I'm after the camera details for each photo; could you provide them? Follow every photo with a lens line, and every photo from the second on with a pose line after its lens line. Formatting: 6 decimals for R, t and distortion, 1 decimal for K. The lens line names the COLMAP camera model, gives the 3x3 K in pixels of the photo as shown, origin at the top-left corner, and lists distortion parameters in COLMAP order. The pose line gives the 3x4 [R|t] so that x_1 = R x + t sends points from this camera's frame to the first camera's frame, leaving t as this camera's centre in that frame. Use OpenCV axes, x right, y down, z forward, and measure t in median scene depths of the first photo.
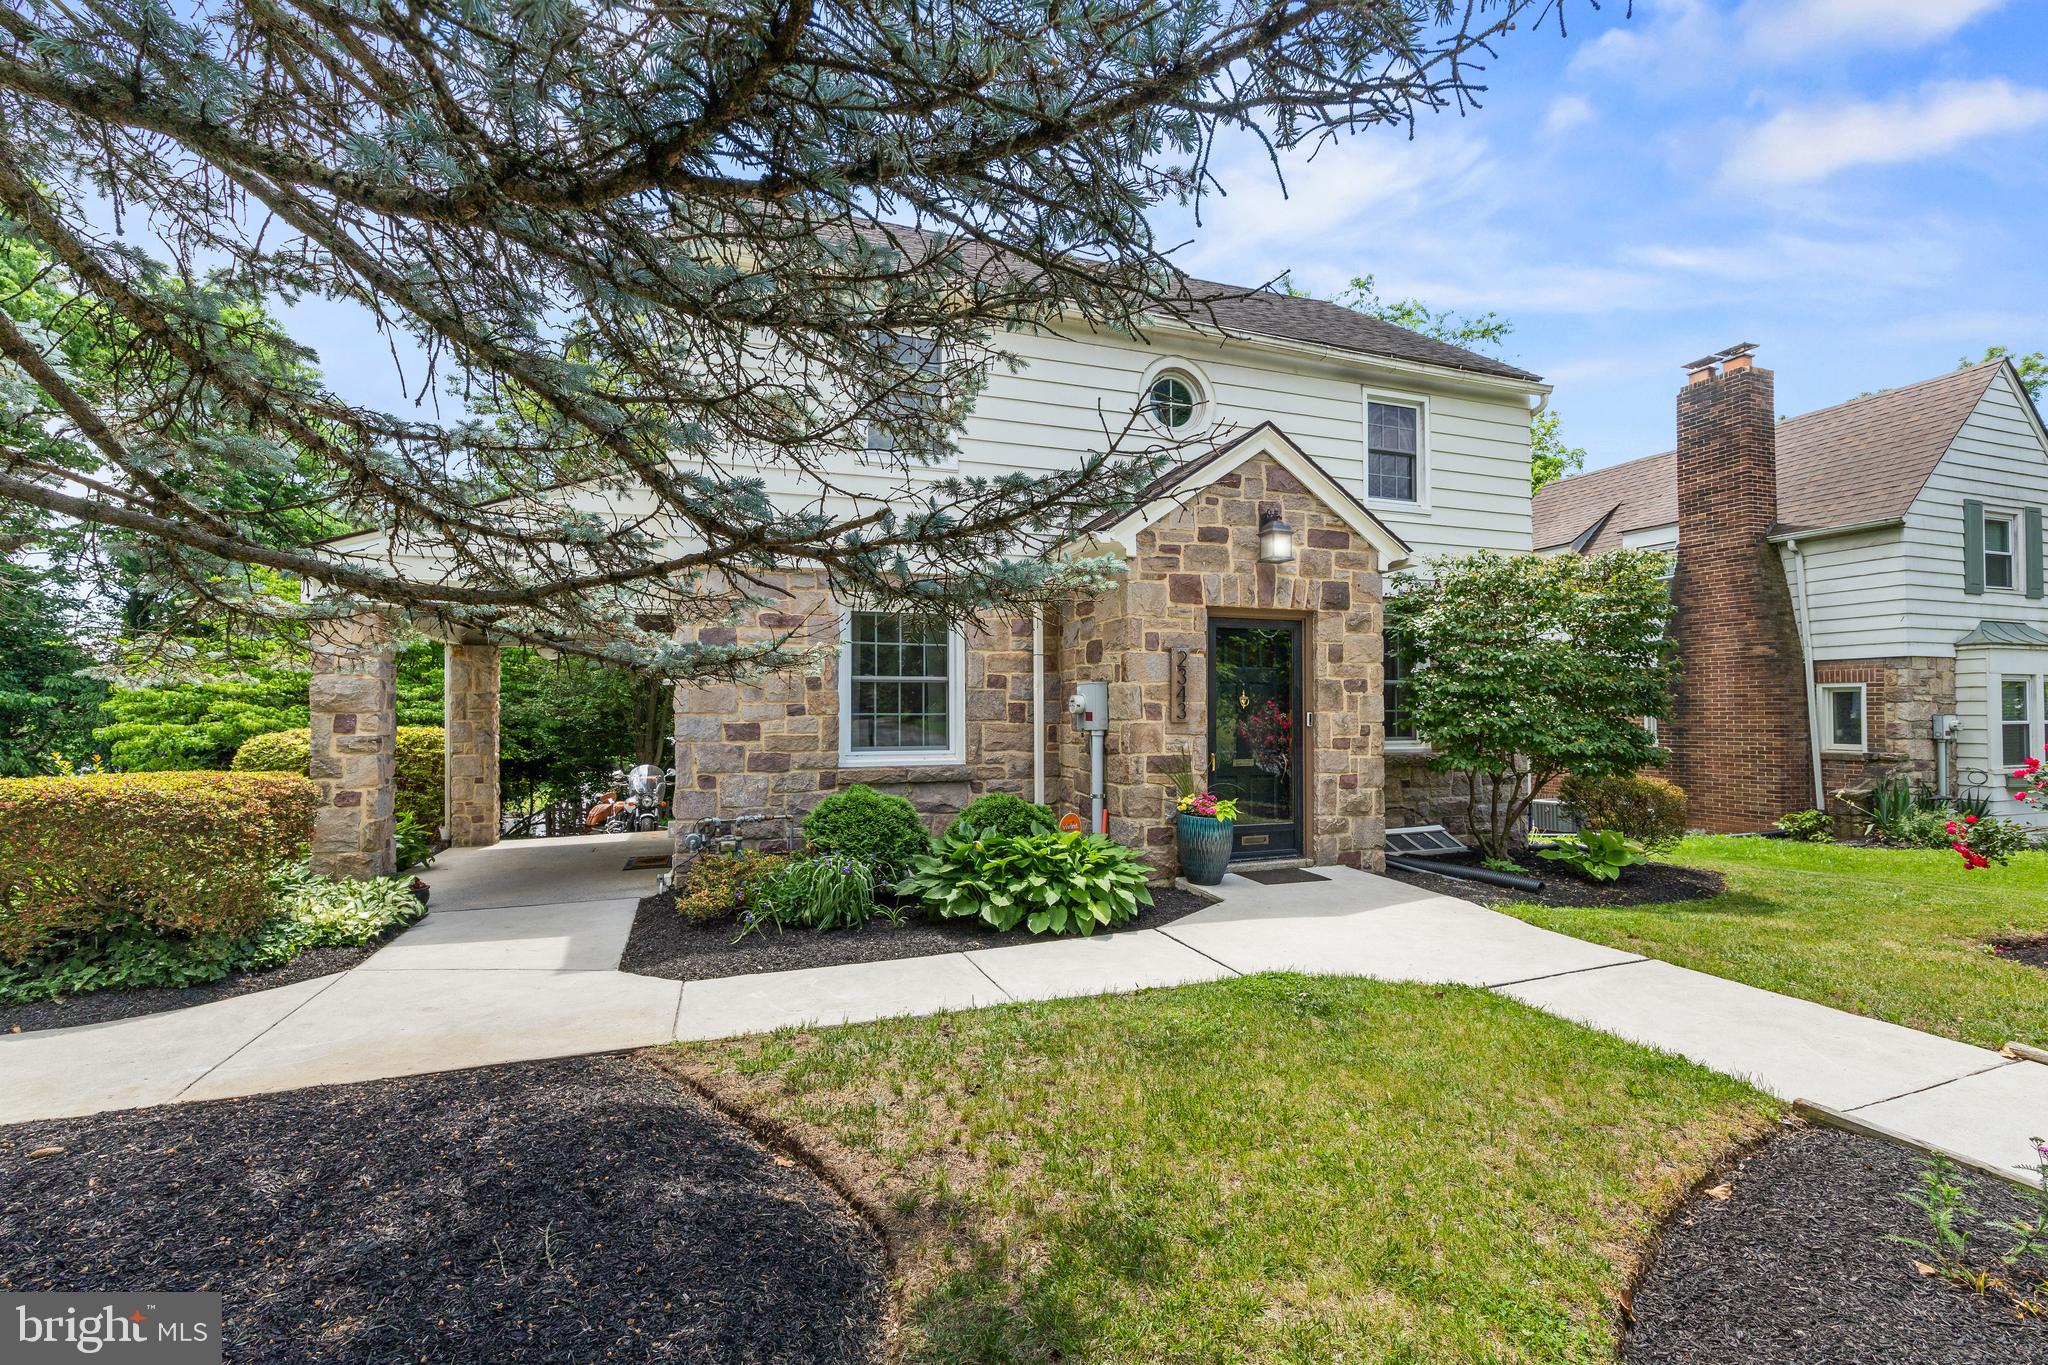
lens RADIAL K [[838.3, 0, 1055.0], [0, 838.3, 691.3], [0, 0, 1]] dist [0.000956, 0.000117]
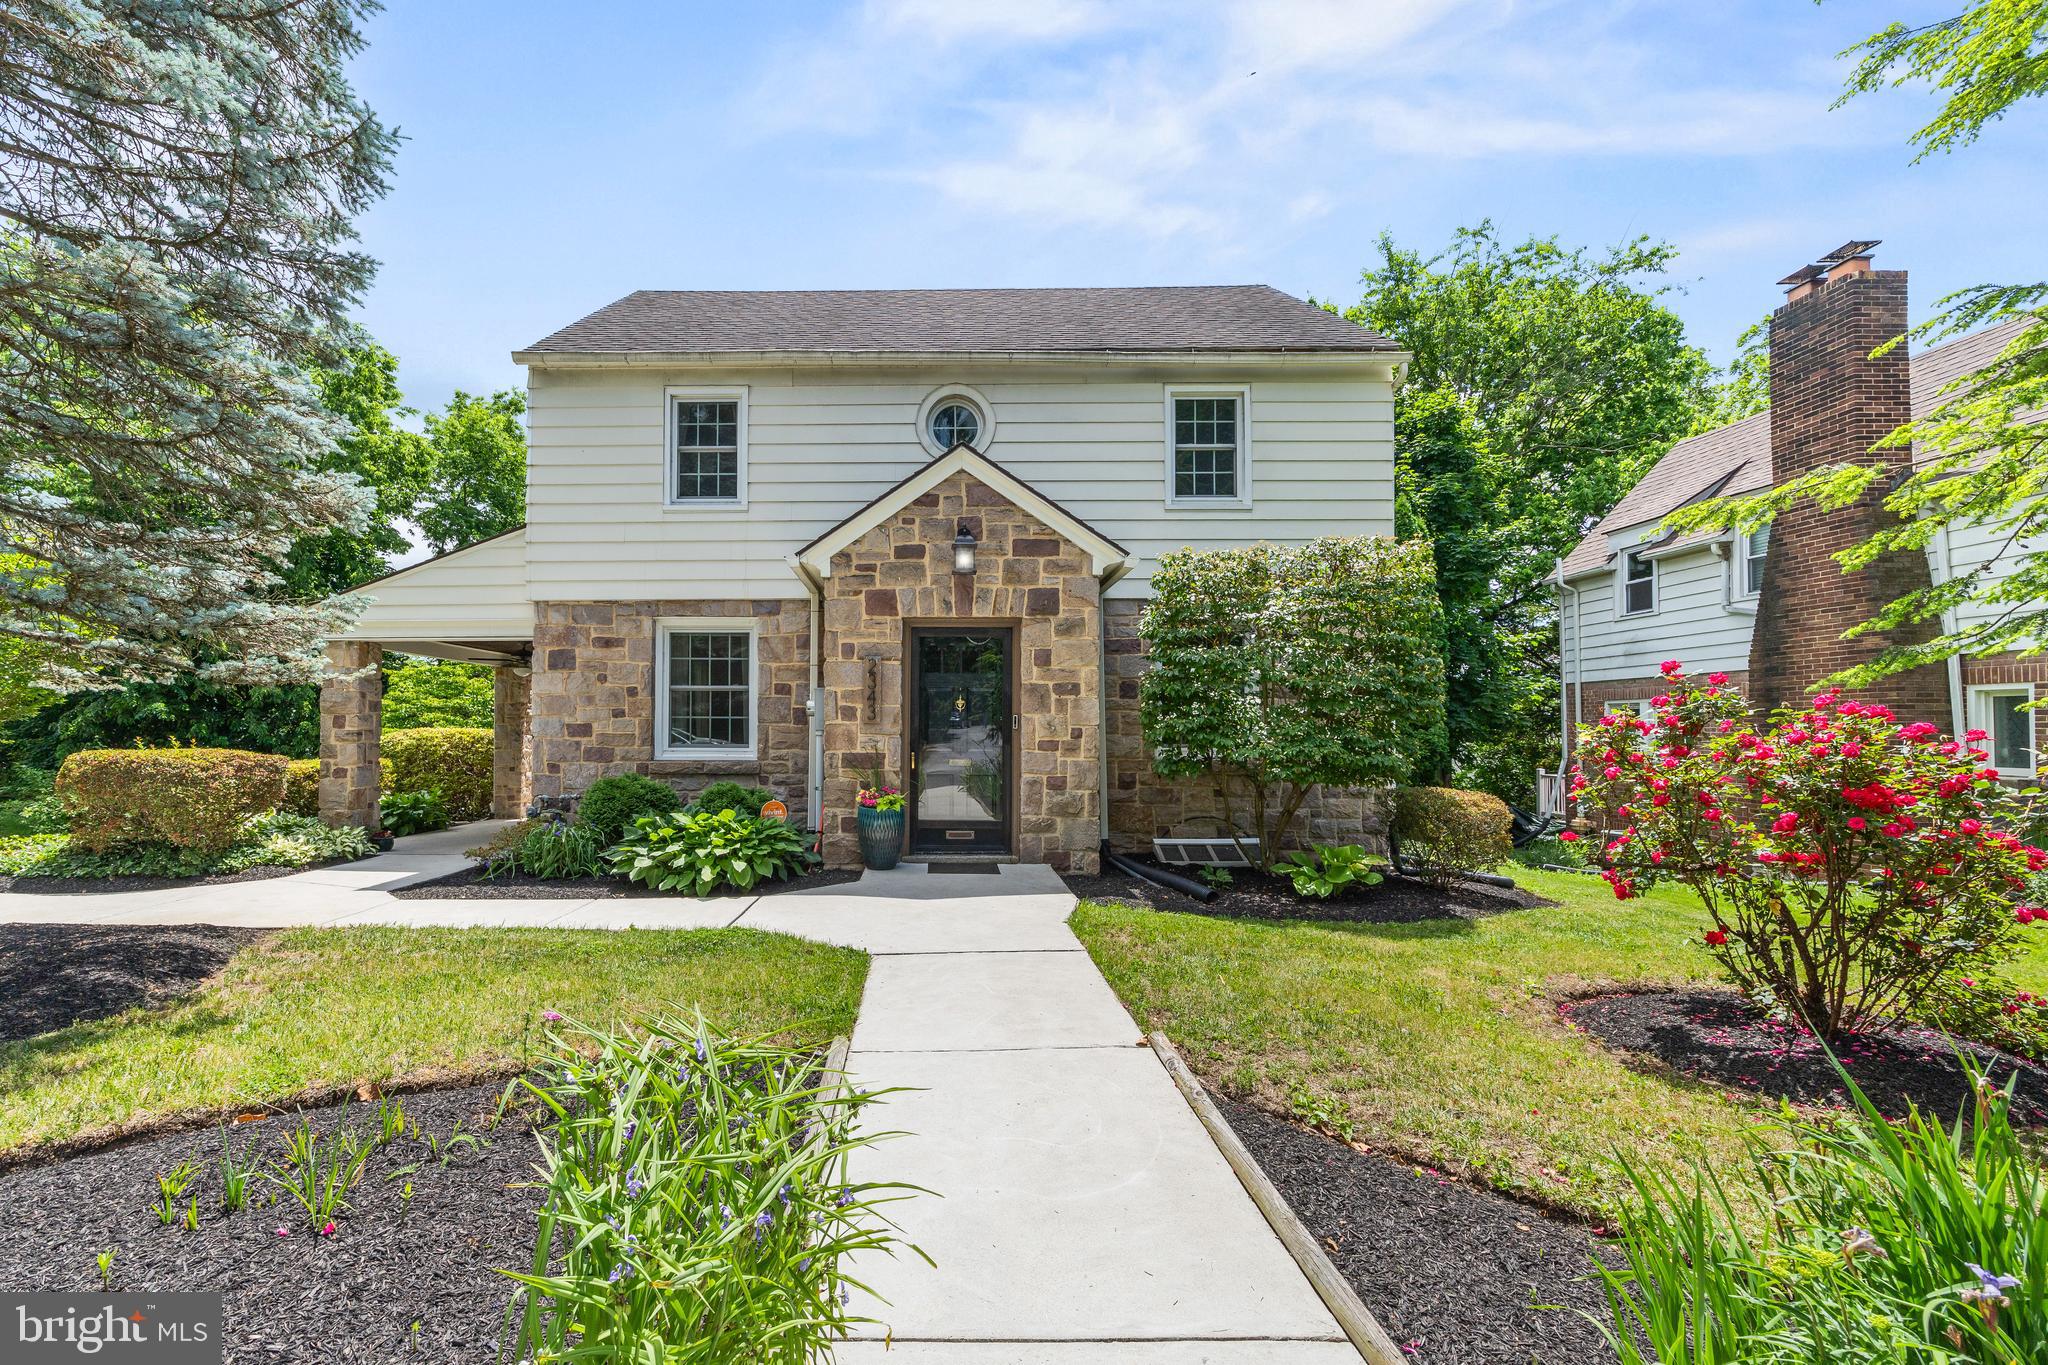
lens RADIAL K [[872.7, 0, 1026.3], [0, 872.7, 704.9], [0, 0, 1]] dist [-0.001576, -0.000175]
pose [[0.938575, -0.004664, -0.345044, 0.707163], [0.003034, 0.999982, -0.005265, 0.018735], [0.345062, 0.003895, 0.938572, -0.012937]]
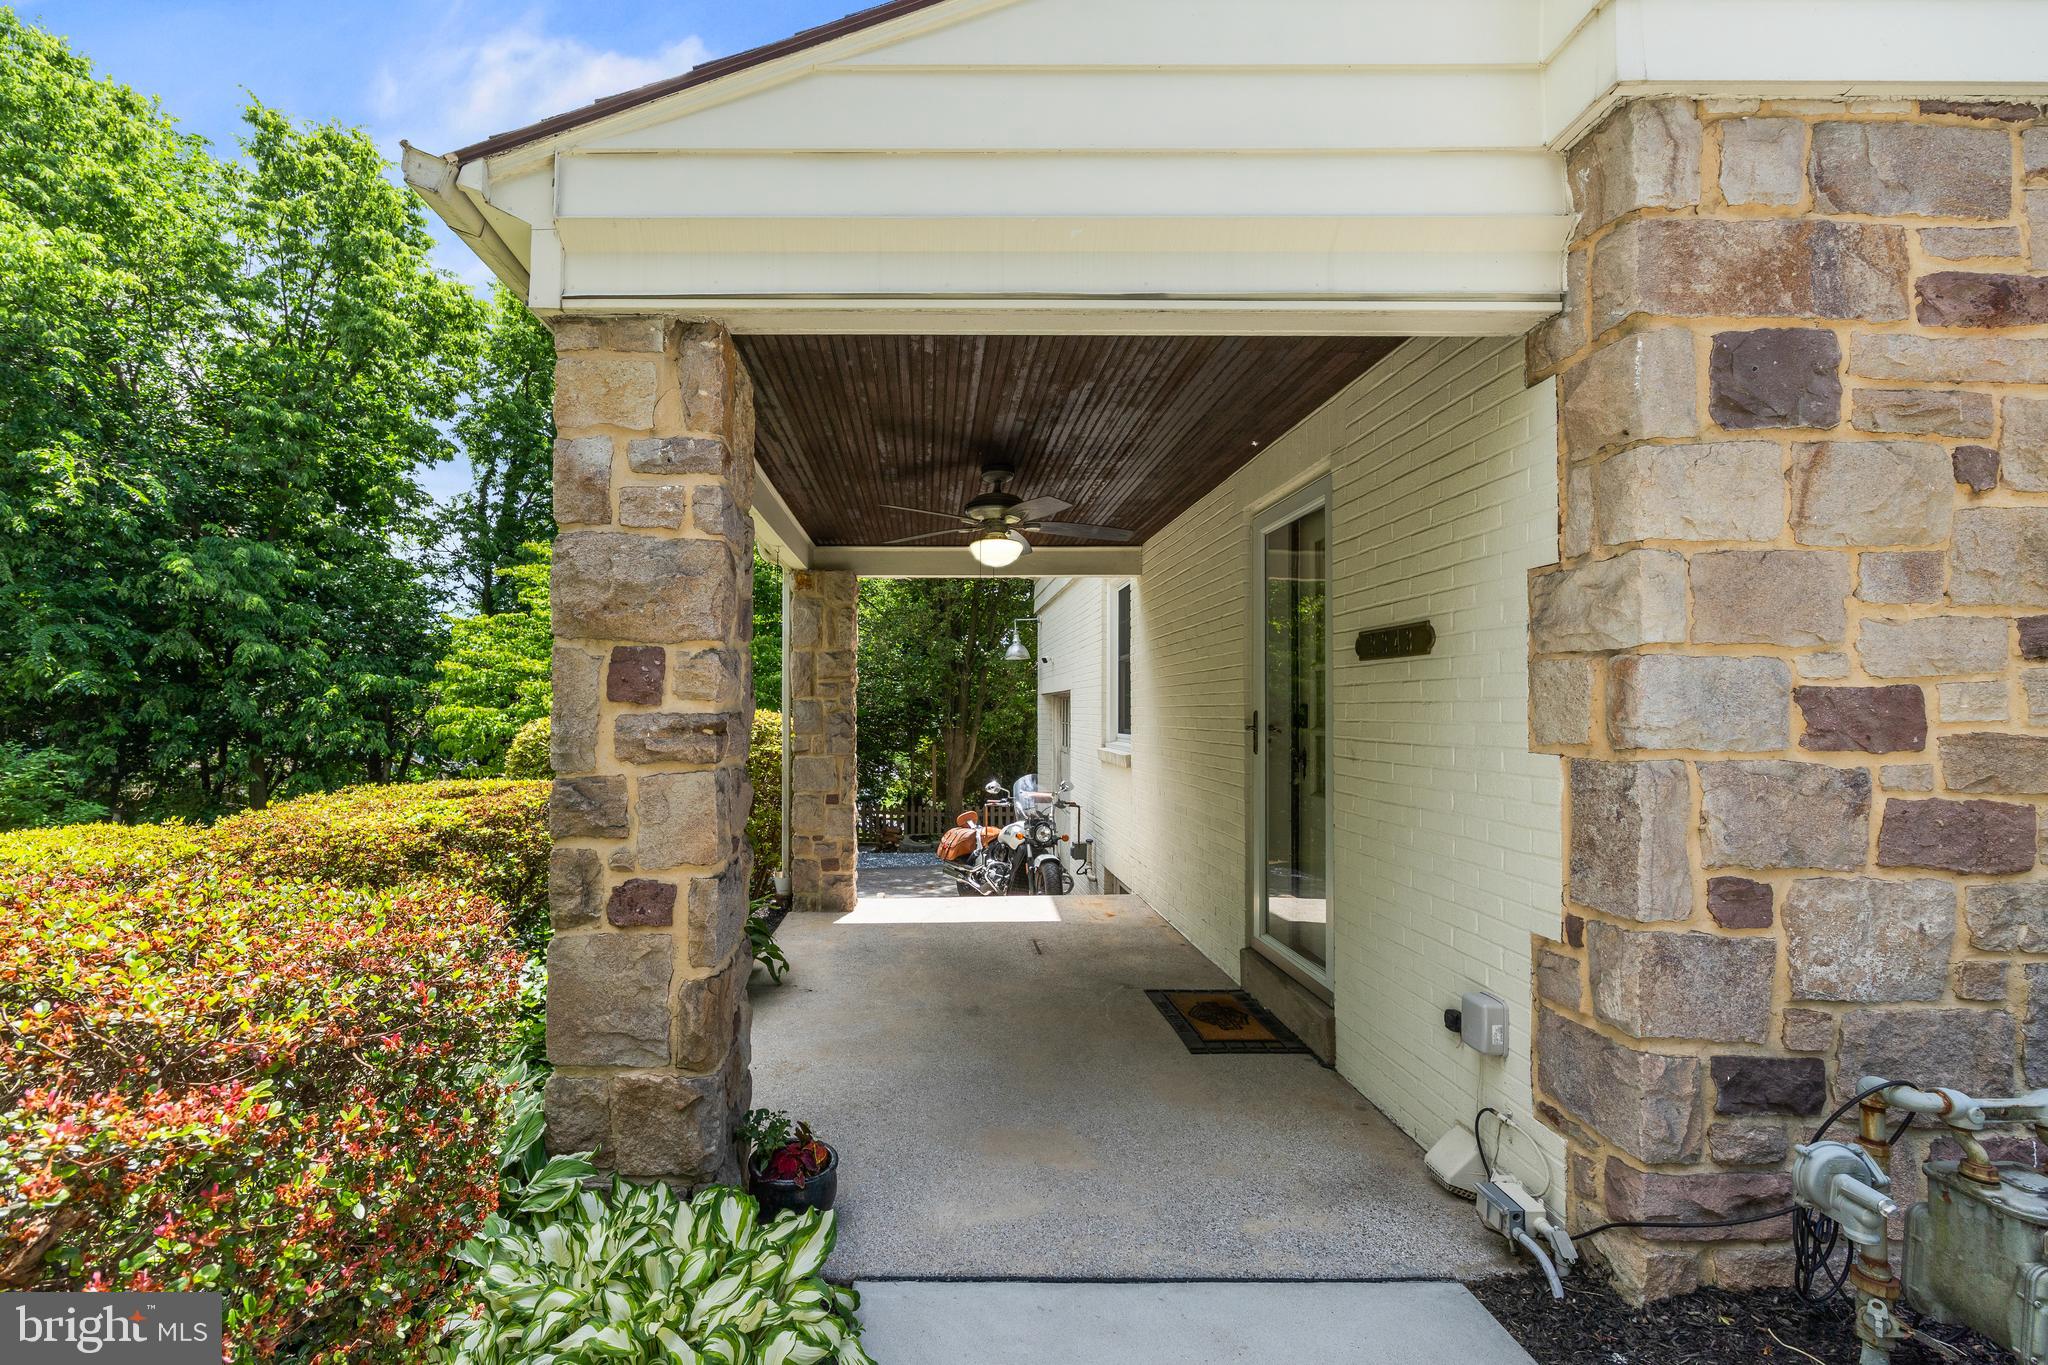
lens RADIAL K [[795.4, 0, 965.9], [0, 795.4, 681.5], [0, 0, 1]] dist [0.000254, -0.000024]
pose [[0.946162, -0.002788, -0.323681, -0.544779], [-0.001418, 0.999918, -0.012758, 0.039484], [0.323690, 0.012530, 0.946080, 0.653163]]
